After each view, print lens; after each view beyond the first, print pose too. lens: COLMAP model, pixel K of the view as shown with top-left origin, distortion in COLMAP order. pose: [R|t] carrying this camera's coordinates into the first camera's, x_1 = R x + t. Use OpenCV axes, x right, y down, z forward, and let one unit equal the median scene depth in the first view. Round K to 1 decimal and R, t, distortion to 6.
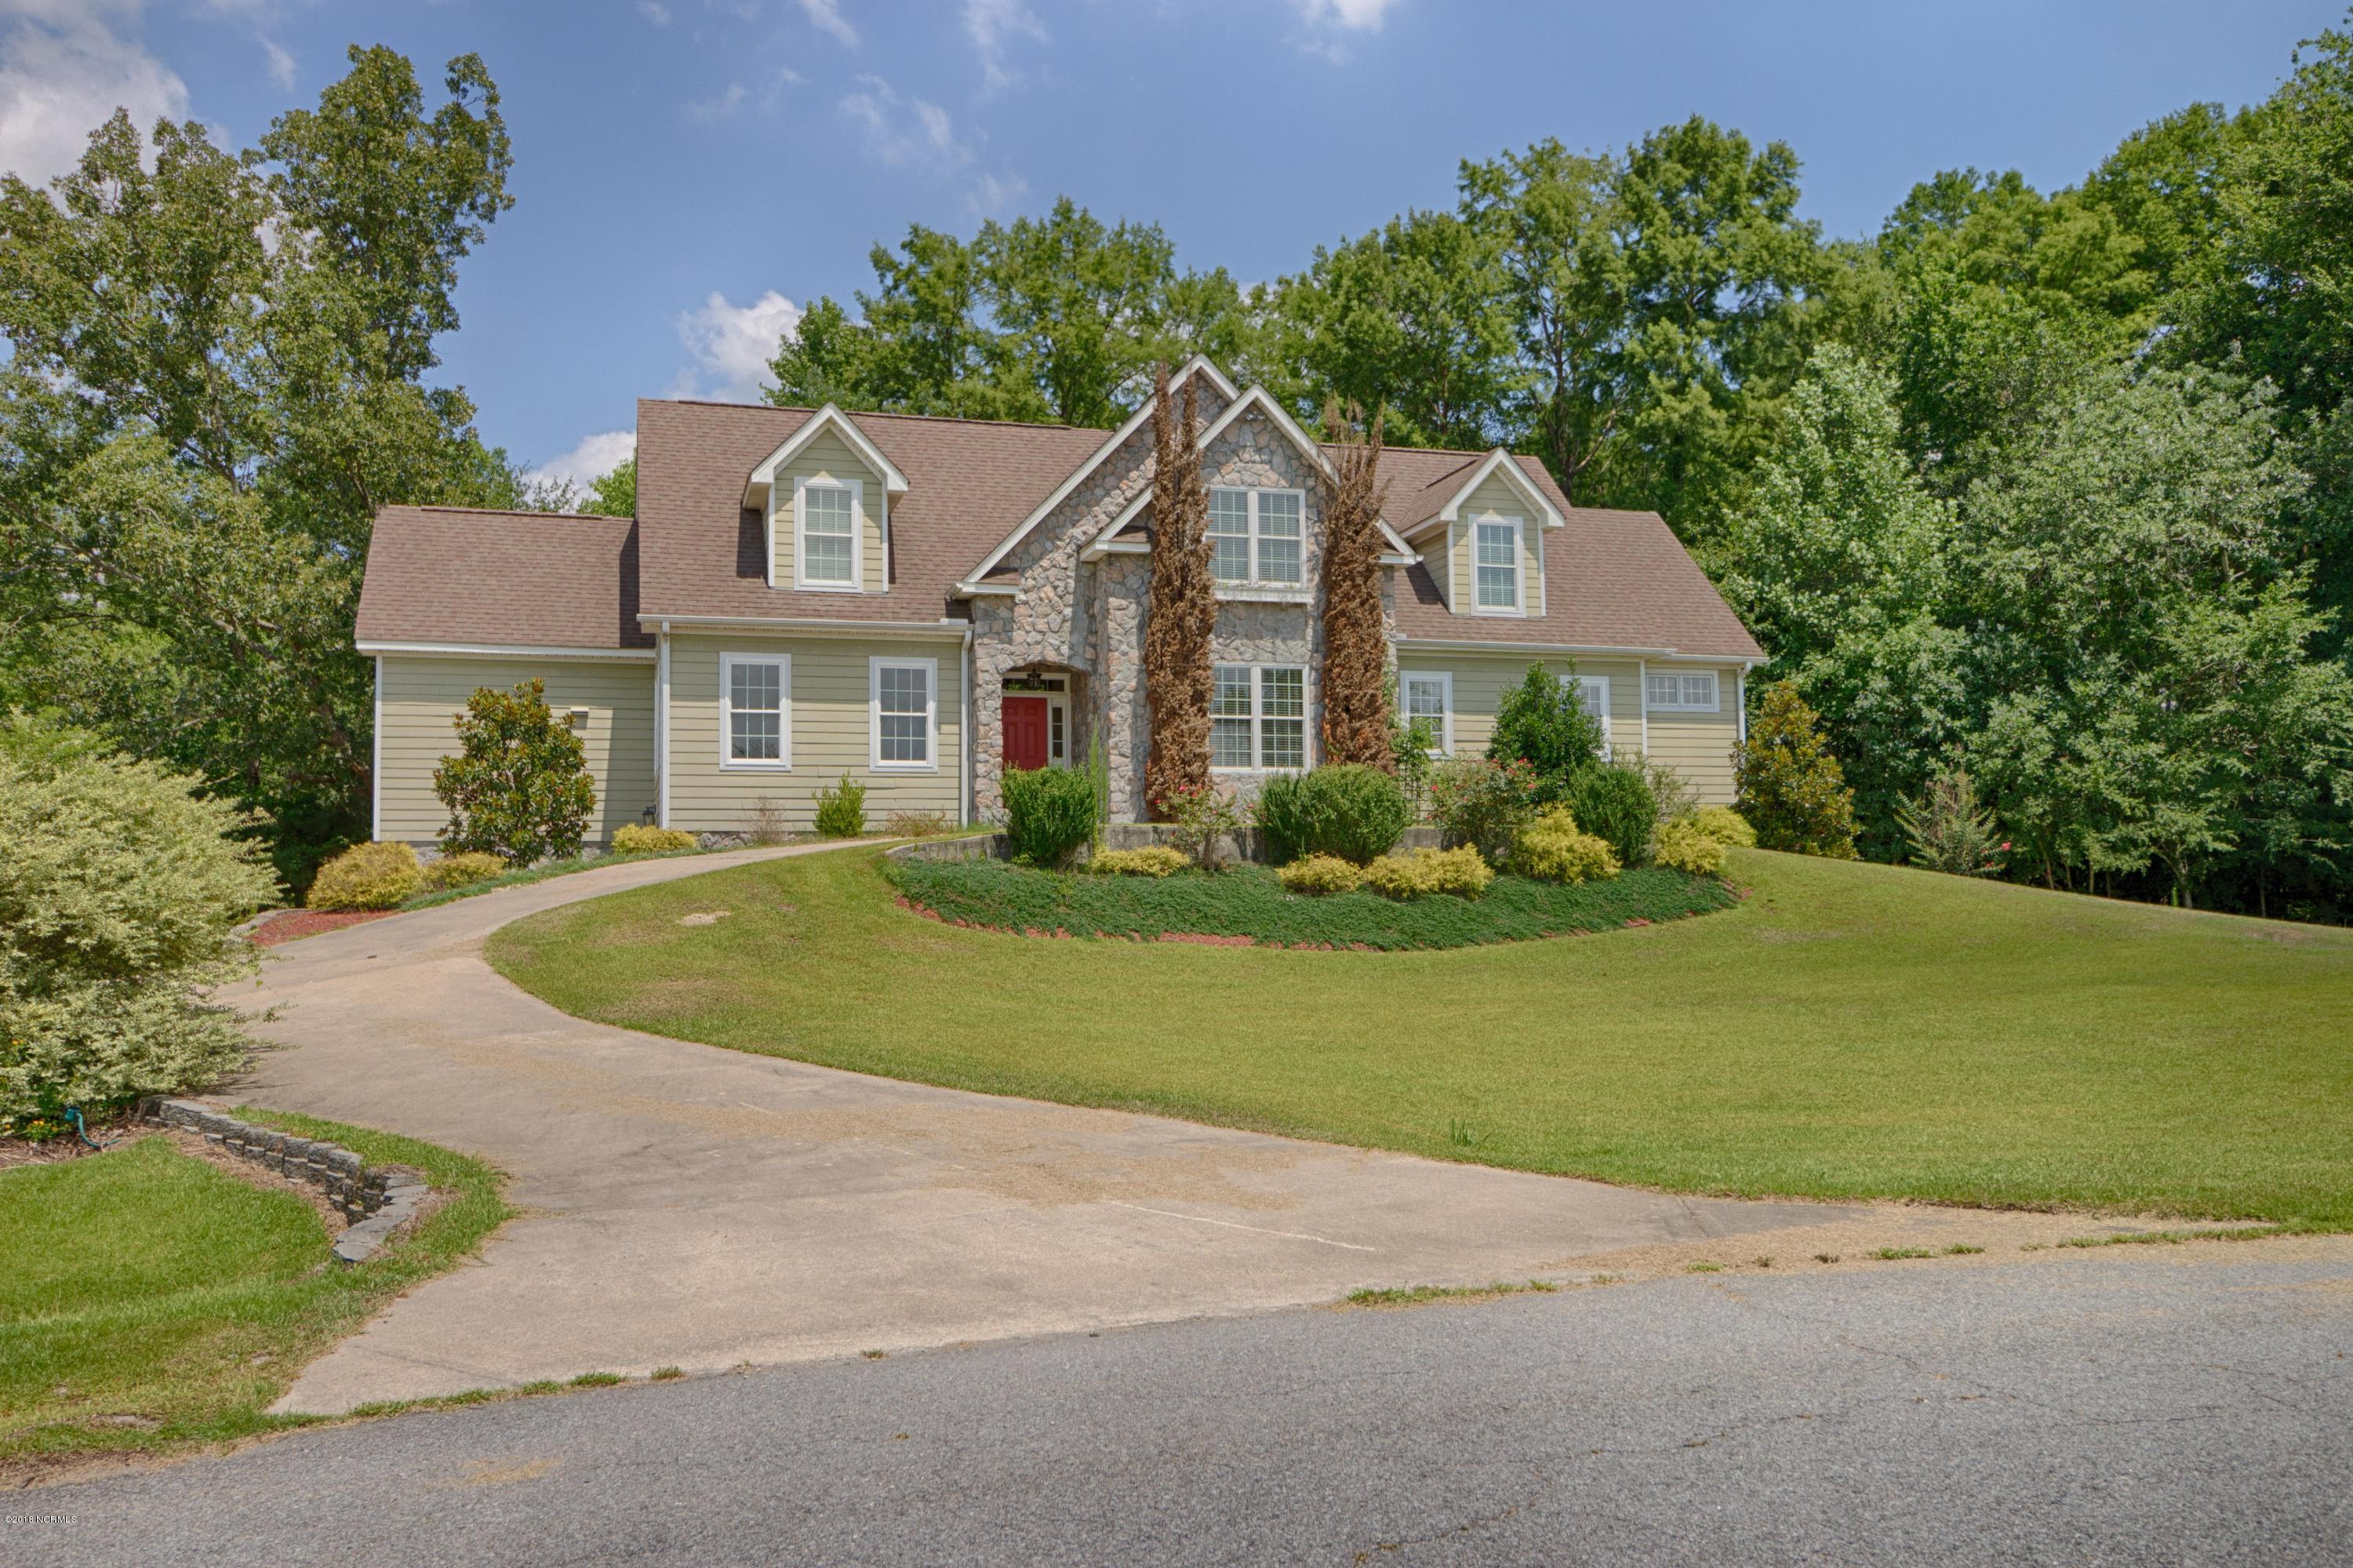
lens RADIAL K [[1884.6, 0, 1178.0], [0, 1884.6, 774.9], [0, 0, 1]] dist [0.018217, 0.001553]
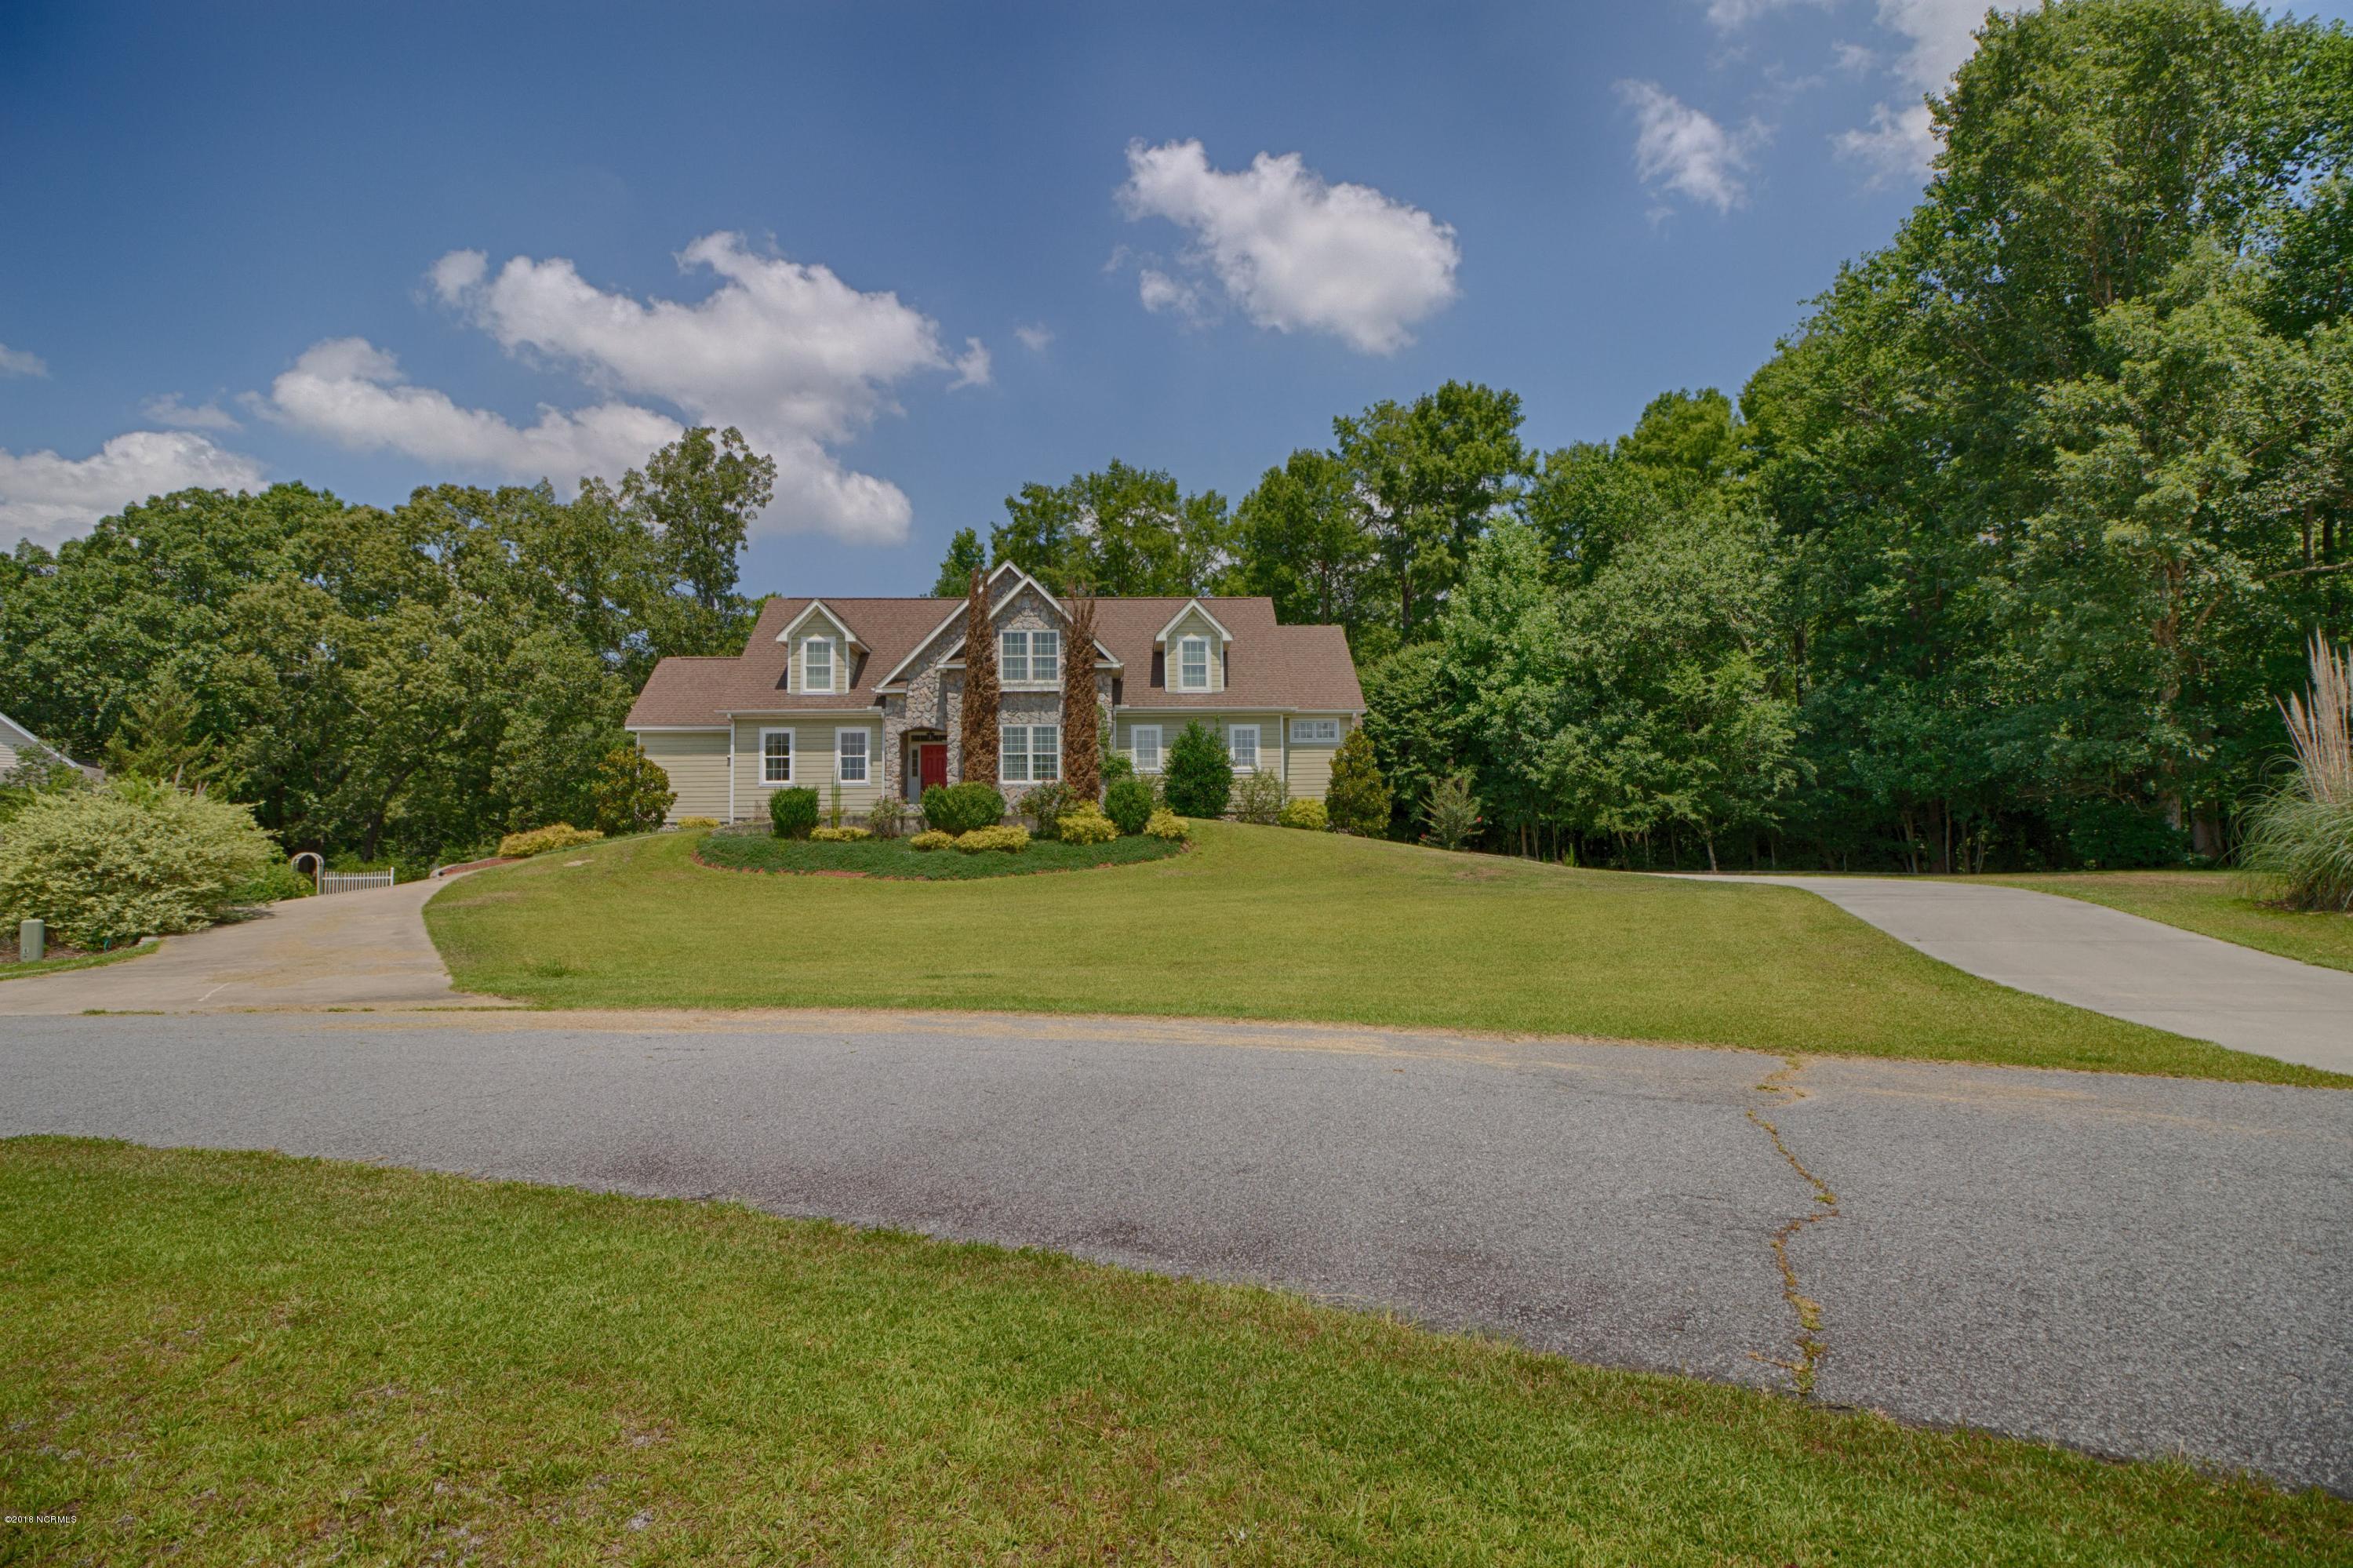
lens RADIAL K [[1094.1, 0, 1174.4], [0, 1094.1, 808.9], [0, 0, 1]] dist [-0.001962, -0.000002]
pose [[0.967701, -0.008063, -0.251971, 0.450776], [0.016985, 0.999303, 0.033256, -0.009281], [0.251527, -0.036462, 0.967163, -0.017295]]
